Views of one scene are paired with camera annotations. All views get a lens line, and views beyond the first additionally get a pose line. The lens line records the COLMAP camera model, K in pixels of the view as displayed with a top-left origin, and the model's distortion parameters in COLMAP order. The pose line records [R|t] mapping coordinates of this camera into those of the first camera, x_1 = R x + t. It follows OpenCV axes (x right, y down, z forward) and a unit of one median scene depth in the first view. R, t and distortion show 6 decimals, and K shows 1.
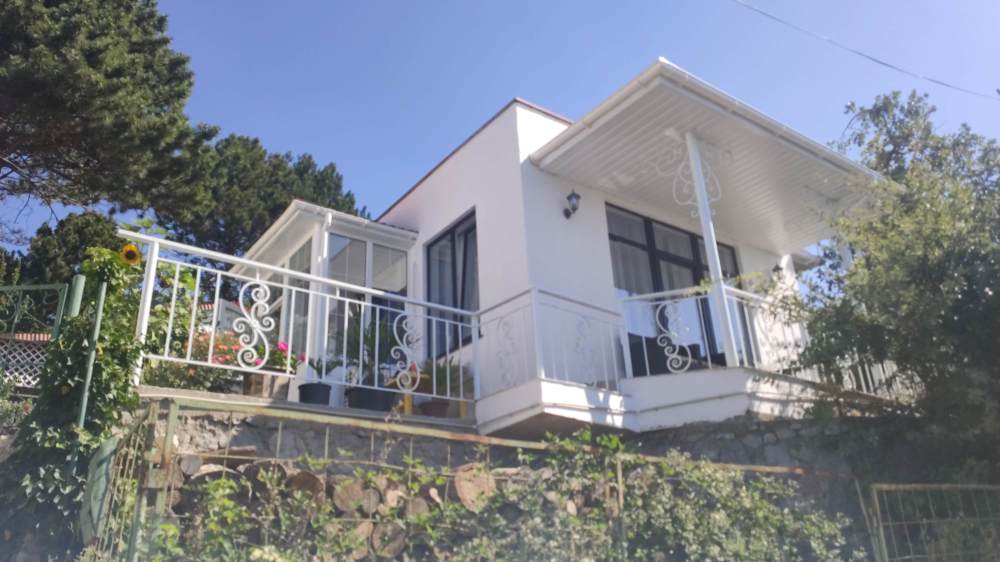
lens RADIAL K [[746.3, 0, 500.0], [0, 746.3, 281.0], [0, 0, 1]] dist [0.079509, -0.112883]
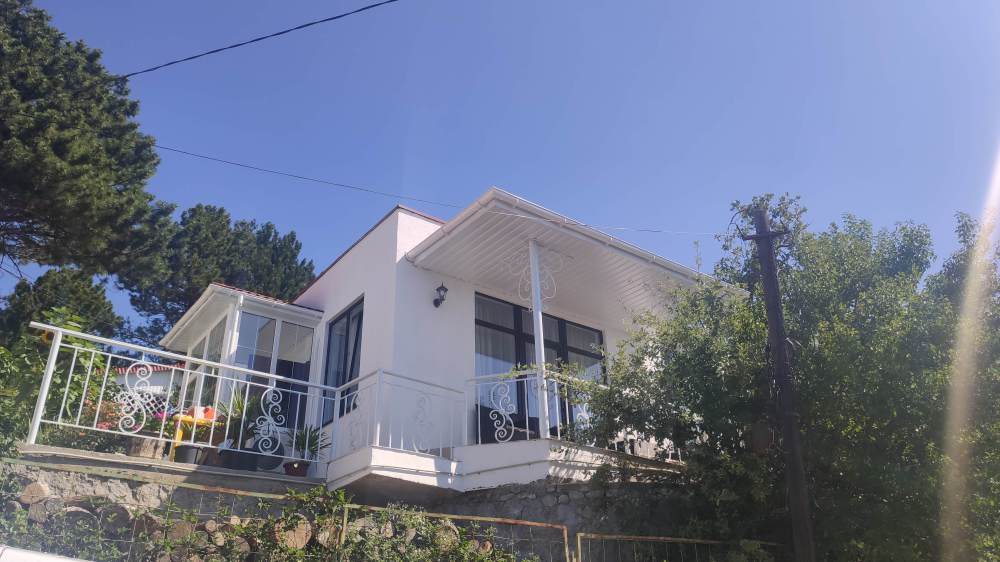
lens RADIAL K [[753.1, 0, 500.0], [0, 753.1, 281.0], [0, 0, 1]] dist [0.072552, -0.126786]
pose [[0.999657, 0.025567, 0.005612, 0.124145], [-0.025069, 0.996818, -0.075670, -0.025307], [-0.007528, 0.075503, 0.997117, -0.132251]]
